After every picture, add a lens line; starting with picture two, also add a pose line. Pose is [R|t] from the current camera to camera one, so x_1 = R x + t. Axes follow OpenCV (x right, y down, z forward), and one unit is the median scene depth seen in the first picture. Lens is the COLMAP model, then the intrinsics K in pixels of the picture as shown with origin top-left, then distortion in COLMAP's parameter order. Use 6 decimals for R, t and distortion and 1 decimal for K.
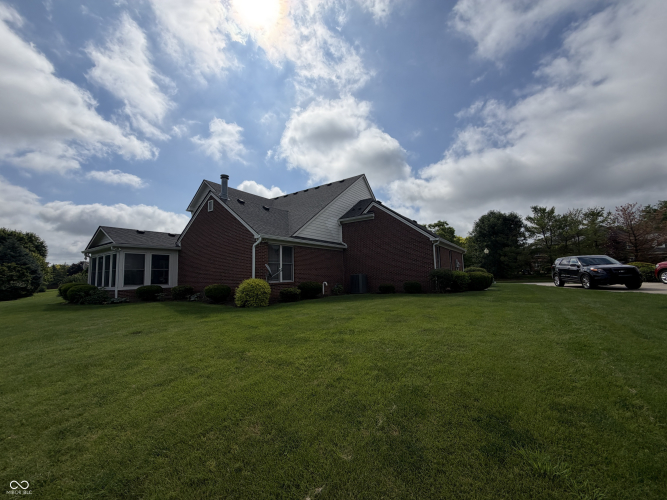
lens RADIAL K [[266.8, 0, 333.9], [0, 266.8, 248.4], [0, 0, 1]] dist [0.001397, 0.000490]
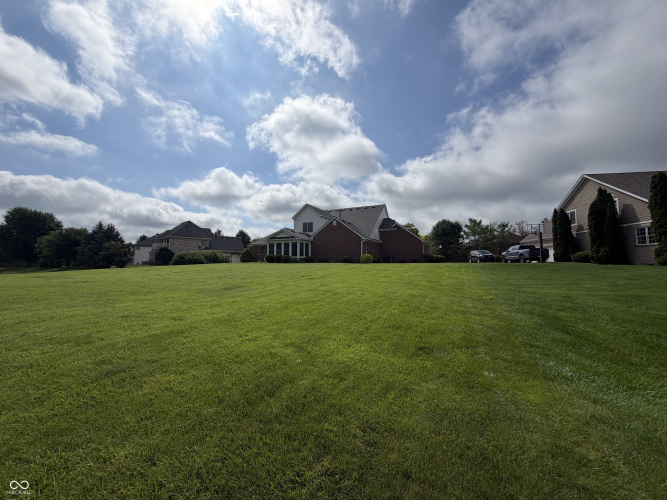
lens RADIAL K [[266.8, 0, 334.1], [0, 266.8, 251.5], [0, 0, 1]] dist [0.001397, 0.000490]
pose [[0.987170, 0.036571, 0.155426, -0.248943], [-0.044610, 0.997824, 0.048557, -0.007470], [-0.153312, -0.054868, 0.986653, -0.399318]]
